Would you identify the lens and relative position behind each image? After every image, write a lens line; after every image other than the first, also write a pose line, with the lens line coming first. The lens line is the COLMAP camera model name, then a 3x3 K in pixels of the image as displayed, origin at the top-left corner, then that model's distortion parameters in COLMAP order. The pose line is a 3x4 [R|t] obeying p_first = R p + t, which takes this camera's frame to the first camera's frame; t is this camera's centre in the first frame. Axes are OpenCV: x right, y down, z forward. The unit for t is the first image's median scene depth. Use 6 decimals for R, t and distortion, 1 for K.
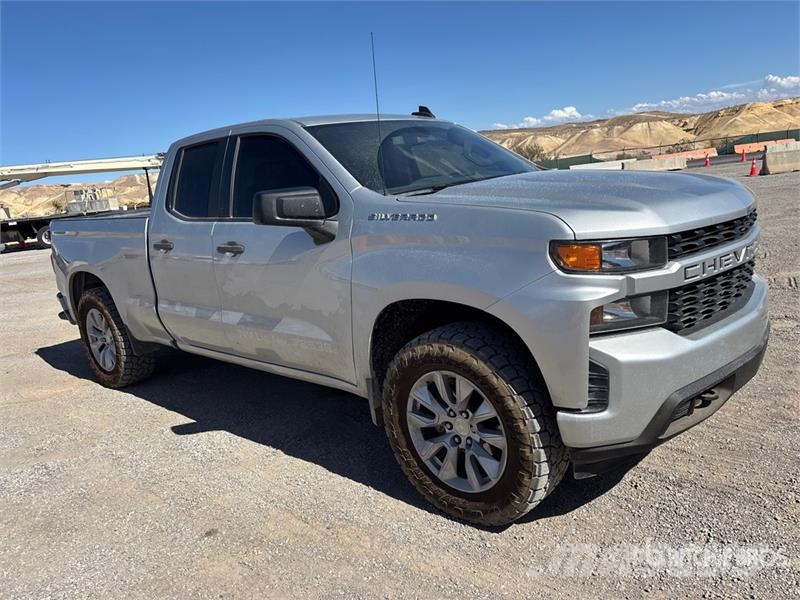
lens RADIAL K [[632.5, 0, 400.0], [0, 632.5, 300.0], [0, 0, 1]] dist [0.064783, -0.080174]
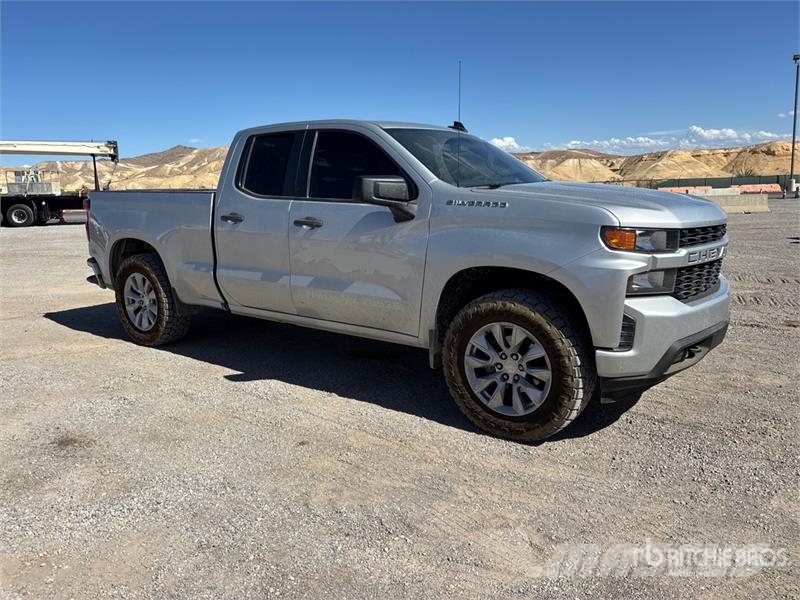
lens RADIAL K [[632.5, 0, 400.0], [0, 632.5, 300.0], [0, 0, 1]] dist [0.064783, -0.080174]
pose [[0.990971, 0.071192, 0.113610, -0.236531], [-0.068508, 0.997275, -0.027368, 0.093109], [-0.115248, 0.019337, 0.993148, -0.228008]]
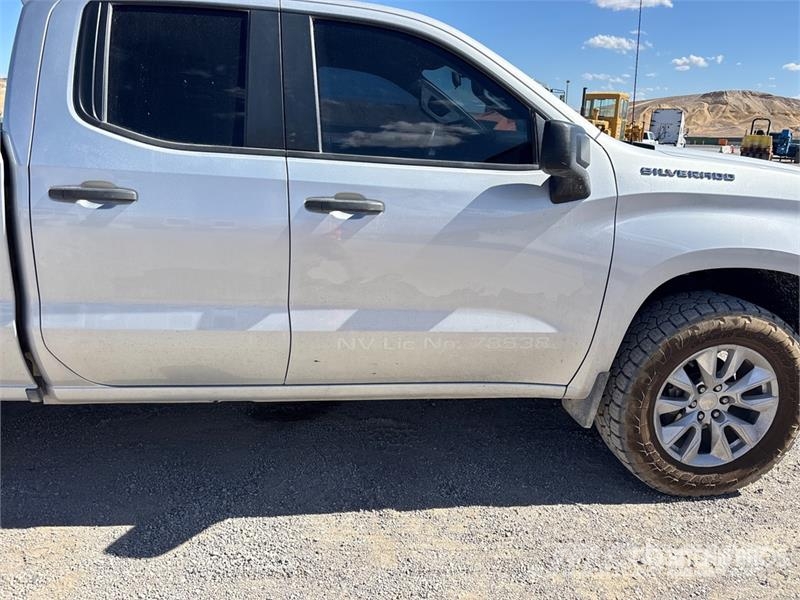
lens RADIAL K [[632.5, 0, 400.0], [0, 632.5, 300.0], [0, 0, 1]] dist [0.064783, -0.080174]
pose [[0.619017, -0.075156, 0.781773, -0.765501], [0.047873, 0.997171, 0.057958, -0.025099], [-0.783917, 0.001549, 0.620863, 0.628100]]
